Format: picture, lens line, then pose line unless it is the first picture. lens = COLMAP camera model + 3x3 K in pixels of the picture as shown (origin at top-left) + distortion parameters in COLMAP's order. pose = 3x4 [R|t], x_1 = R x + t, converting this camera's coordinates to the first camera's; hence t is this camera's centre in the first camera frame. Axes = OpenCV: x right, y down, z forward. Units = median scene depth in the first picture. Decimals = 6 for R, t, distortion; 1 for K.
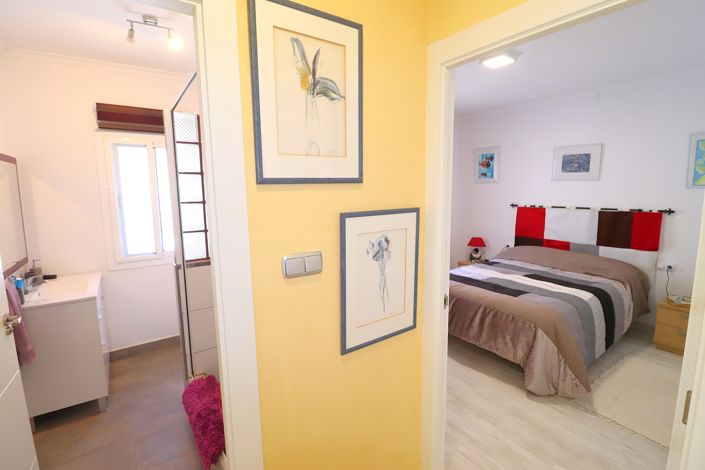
lens RADIAL K [[326.9, 0, 350.0], [0, 326.9, 232.7], [0, 0, 1]] dist [-0.009903, -0.008451]
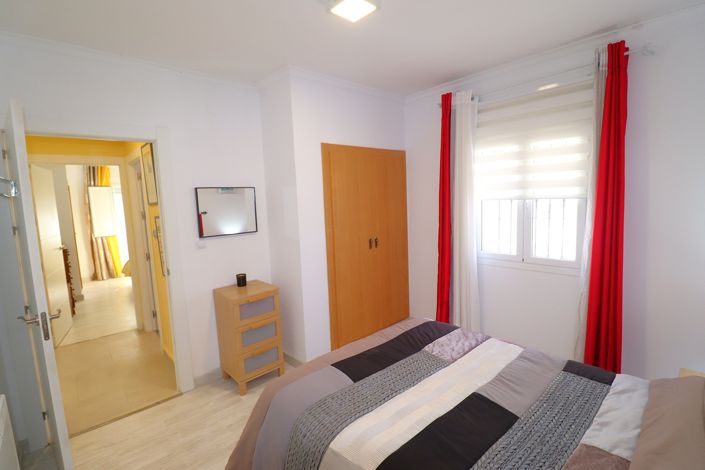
lens RADIAL K [[326.9, 0, 349.1], [0, 326.9, 227.4], [0, 0, 1]] dist [-0.009903, -0.008451]
pose [[0.124526, 0.096481, -0.987514, 1.107979], [-0.092551, 0.992051, 0.085254, -0.135055], [0.987890, 0.080779, 0.132466, 0.893895]]
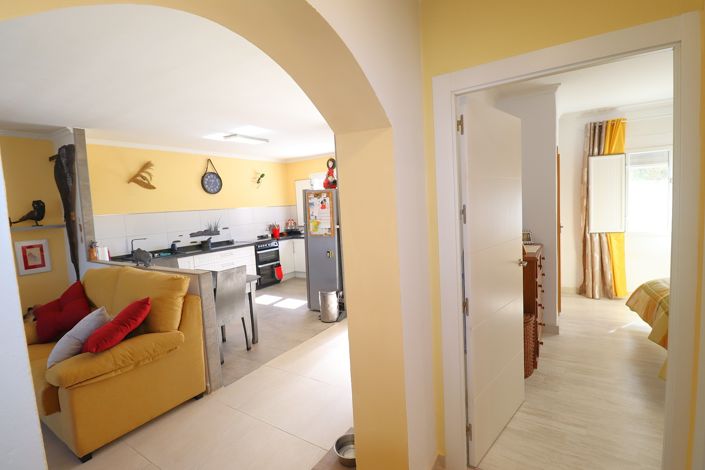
lens RADIAL K [[326.9, 0, 356.4], [0, 326.9, 237.5], [0, 0, 1]] dist [-0.009903, -0.008451]
pose [[-0.922496, 0.101026, -0.372552, 0.179105], [0.015129, 0.973865, 0.226623, -0.042308], [0.385710, 0.203422, -0.899915, 0.361085]]
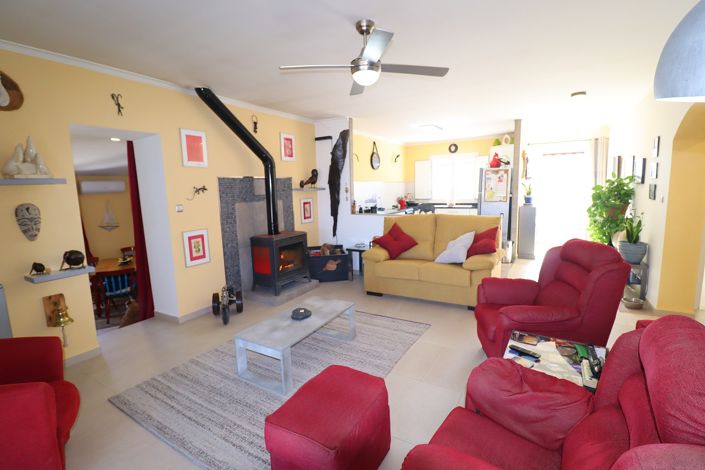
lens RADIAL K [[326.9, 0, 349.7], [0, 326.9, 235.0], [0, 0, 1]] dist [-0.009903, -0.008451]
pose [[-0.918703, 0.095944, -0.383119, 1.506251], [-0.011378, 0.963213, 0.268499, -0.054385], [0.394786, 0.251030, -0.883814, 0.457062]]
